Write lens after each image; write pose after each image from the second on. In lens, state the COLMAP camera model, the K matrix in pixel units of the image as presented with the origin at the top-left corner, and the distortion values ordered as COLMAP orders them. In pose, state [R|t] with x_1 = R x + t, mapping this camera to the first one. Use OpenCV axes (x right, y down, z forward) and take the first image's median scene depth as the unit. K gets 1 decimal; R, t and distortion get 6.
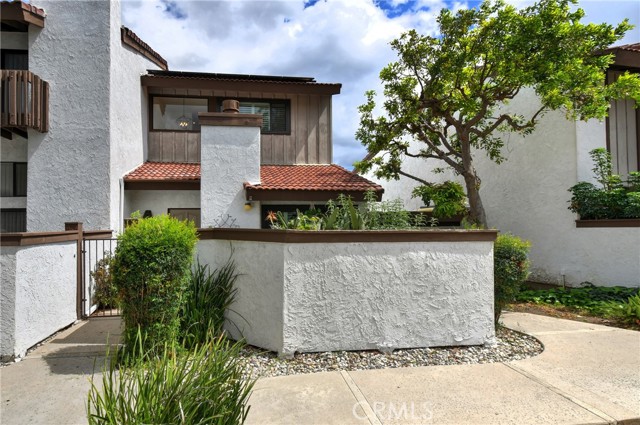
lens RADIAL K [[314.0, 0, 320.0], [0, 314.0, 212.5], [0, 0, 1]] dist [-0.001218, -0.001449]
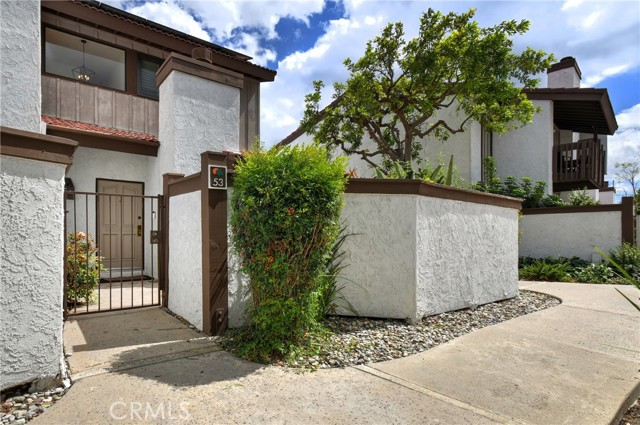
lens RADIAL K [[295.6, 0, 319.9], [0, 295.6, 221.1], [0, 0, 1]] dist [0.001422, 0.000067]
pose [[0.916896, 0.014742, 0.398854, -0.658967], [-0.023747, 0.999562, 0.017647, 0.155034], [-0.398419, -0.025652, 0.916845, 0.328624]]
